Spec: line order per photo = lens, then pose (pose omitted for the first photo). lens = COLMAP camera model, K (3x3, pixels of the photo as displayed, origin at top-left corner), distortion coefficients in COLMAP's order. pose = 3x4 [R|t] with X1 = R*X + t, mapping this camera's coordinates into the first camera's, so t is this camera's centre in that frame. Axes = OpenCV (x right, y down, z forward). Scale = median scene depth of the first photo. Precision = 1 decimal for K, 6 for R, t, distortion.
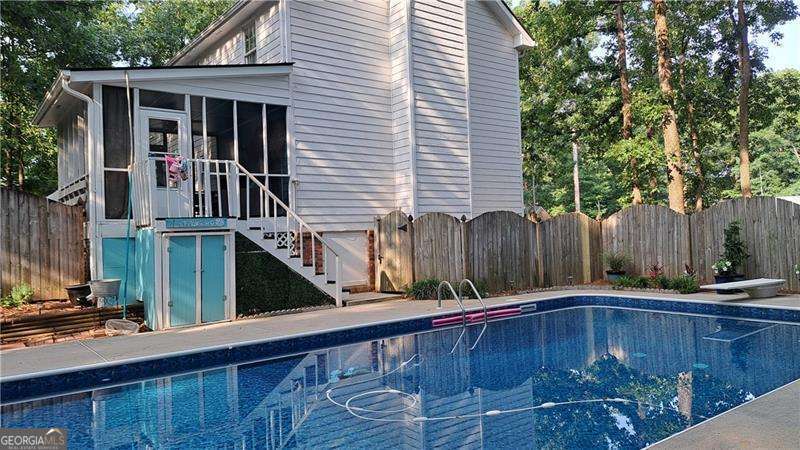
lens RADIAL K [[565.9, 0, 401.6], [0, 565.9, 225.7], [0, 0, 1]] dist [0.085044, -0.106066]
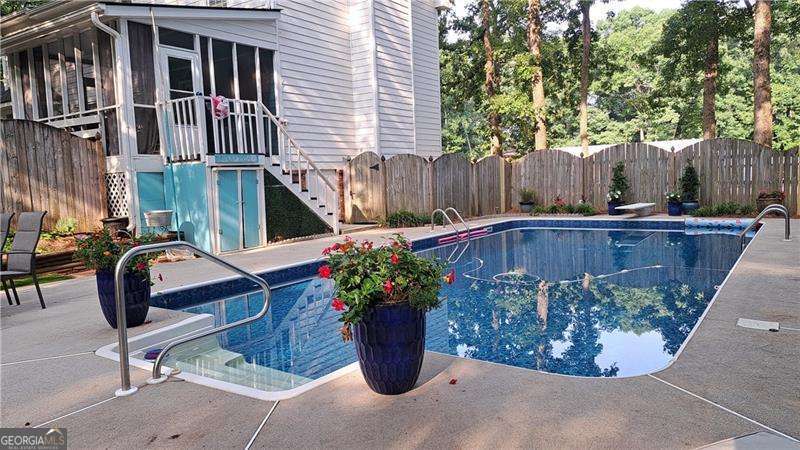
lens RADIAL K [[570.2, 0, 396.3], [0, 570.2, 227.8], [0, 0, 1]] dist [0.089044, -0.106878]
pose [[0.949547, -0.029779, 0.312208, -0.345407], [0.000189, 0.995536, 0.094380, 0.019449], [-0.313625, -0.089559, 0.945314, -0.125560]]
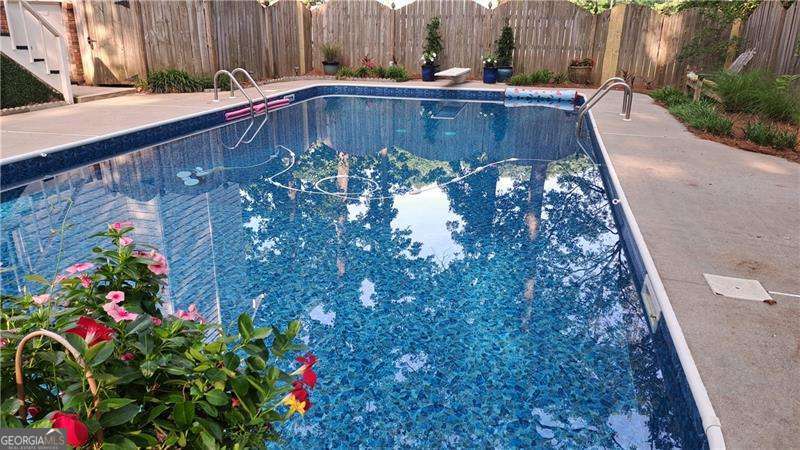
lens RADIAL K [[570.2, 0, 396.3], [0, 570.2, 227.8], [0, 0, 1]] dist [0.089044, -0.106878]
pose [[0.777874, -0.168093, 0.605522, -0.267217], [-0.050013, 0.943946, 0.326289, 0.018974], [-0.626427, -0.284095, 0.725864, 0.075983]]
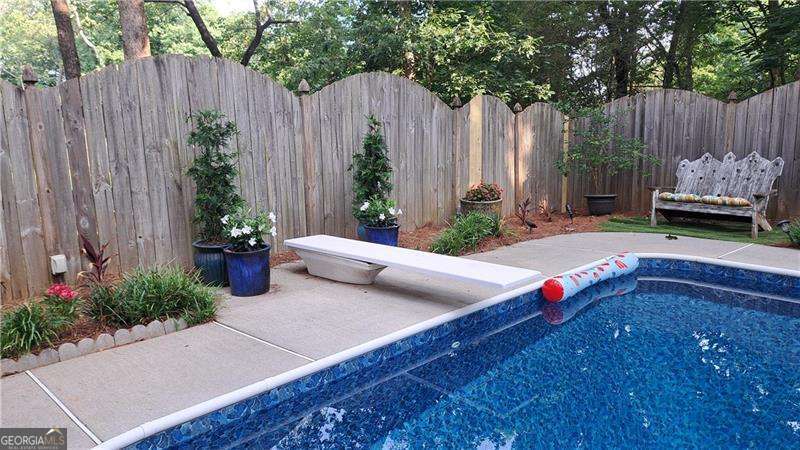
lens RADIAL K [[565.9, 0, 401.6], [0, 565.9, 225.7], [0, 0, 1]] dist [0.085044, -0.106066]
pose [[-0.150720, -0.136052, 0.979170, 0.150229], [-0.001400, 0.990513, 0.137412, 0.015895], [-0.988576, 0.019340, -0.149481, 0.930166]]
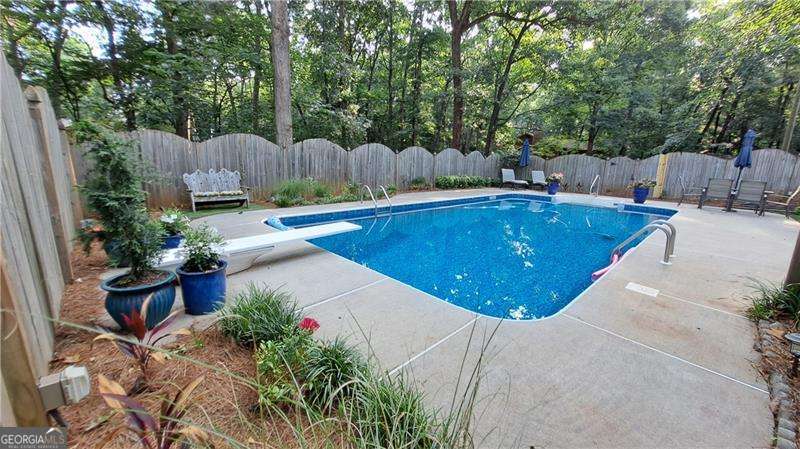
lens RADIAL K [[316.6, 0, 391.7], [0, 316.6, 223.4], [0, 0, 1]] dist [-0.020629, -0.000362]
pose [[-0.993831, 0.023734, -0.108339, 0.430416], [0.003306, 0.982740, 0.184965, 0.014121], [0.110859, 0.183466, -0.976755, 1.197454]]
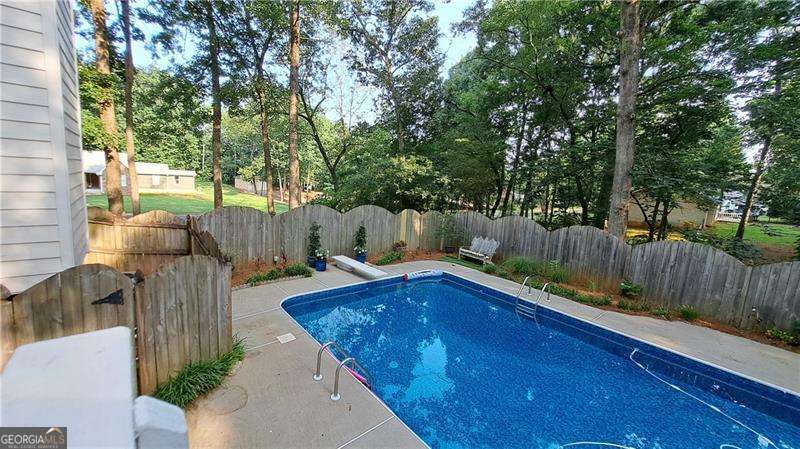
lens RADIAL K [[316.6, 0, 391.7], [0, 316.6, 223.4], [0, 0, 1]] dist [-0.020629, -0.000362]
pose [[-0.053467, -0.114912, 0.991936, -0.284450], [-0.079066, 0.990725, 0.110510, -0.116000], [-0.995435, -0.072519, -0.062057, 0.849005]]
